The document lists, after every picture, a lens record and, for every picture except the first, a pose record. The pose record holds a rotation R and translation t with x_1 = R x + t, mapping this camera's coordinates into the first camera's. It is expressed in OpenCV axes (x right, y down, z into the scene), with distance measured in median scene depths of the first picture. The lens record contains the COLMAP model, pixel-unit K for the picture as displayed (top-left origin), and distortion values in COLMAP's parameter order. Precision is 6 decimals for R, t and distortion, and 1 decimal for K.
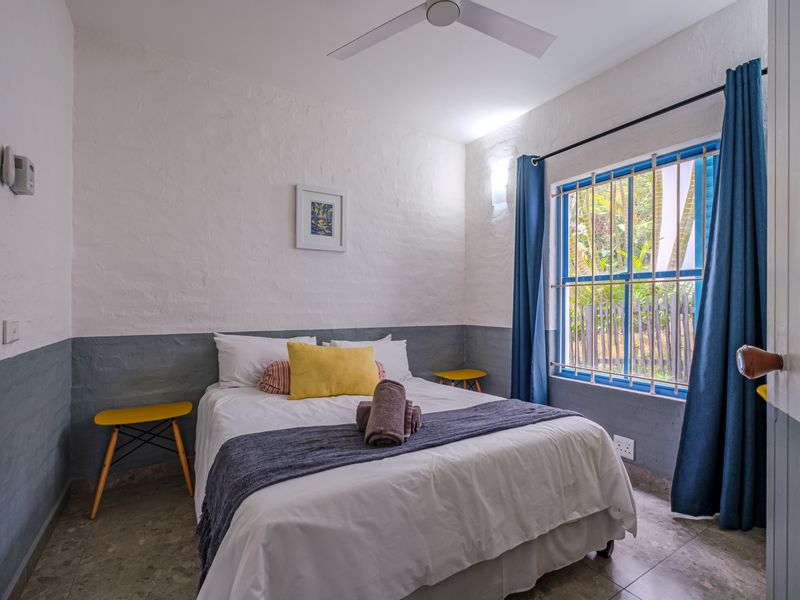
lens RADIAL K [[380.5, 0, 395.8], [0, 380.5, 300.4], [0, 0, 1]] dist [-0.002243, 0.000096]
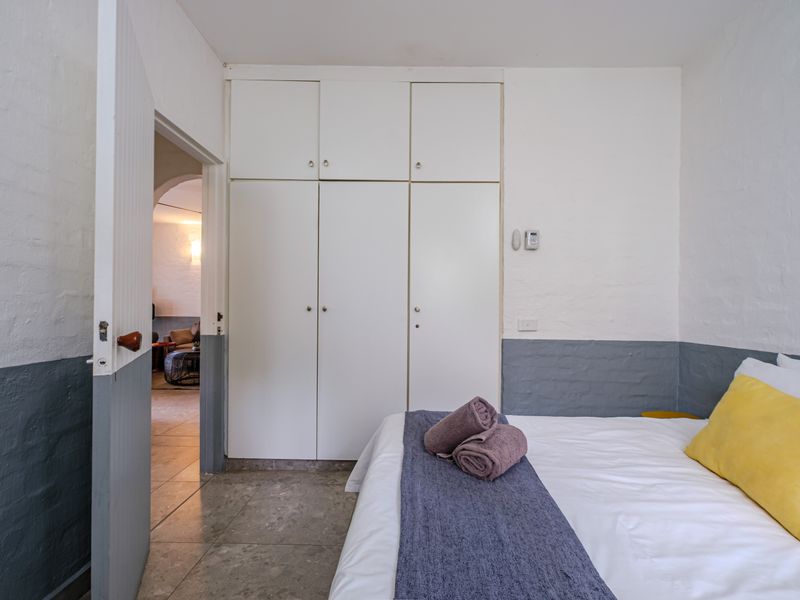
lens RADIAL K [[380.5, 0, 400.2], [0, 380.5, 304.4], [0, 0, 1]] dist [-0.002243, 0.000096]
pose [[-0.548327, -0.015817, -0.836114, 0.420124], [0.006083, 0.999719, -0.022901, 0.005500], [0.836242, -0.017643, -0.548077, 0.690632]]
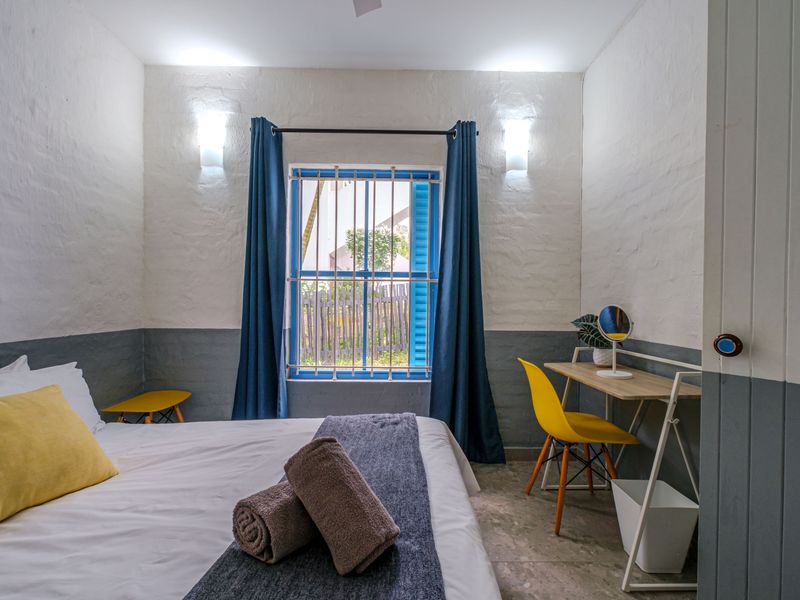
lens RADIAL K [[380.5, 0, 396.3], [0, 380.5, 302.2], [0, 0, 1]] dist [-0.002243, 0.000096]
pose [[0.503280, -0.000315, 0.864123, -0.228175], [-0.017067, 0.999801, 0.010305, 0.002492], [-0.863955, -0.019934, 0.503175, 0.330794]]
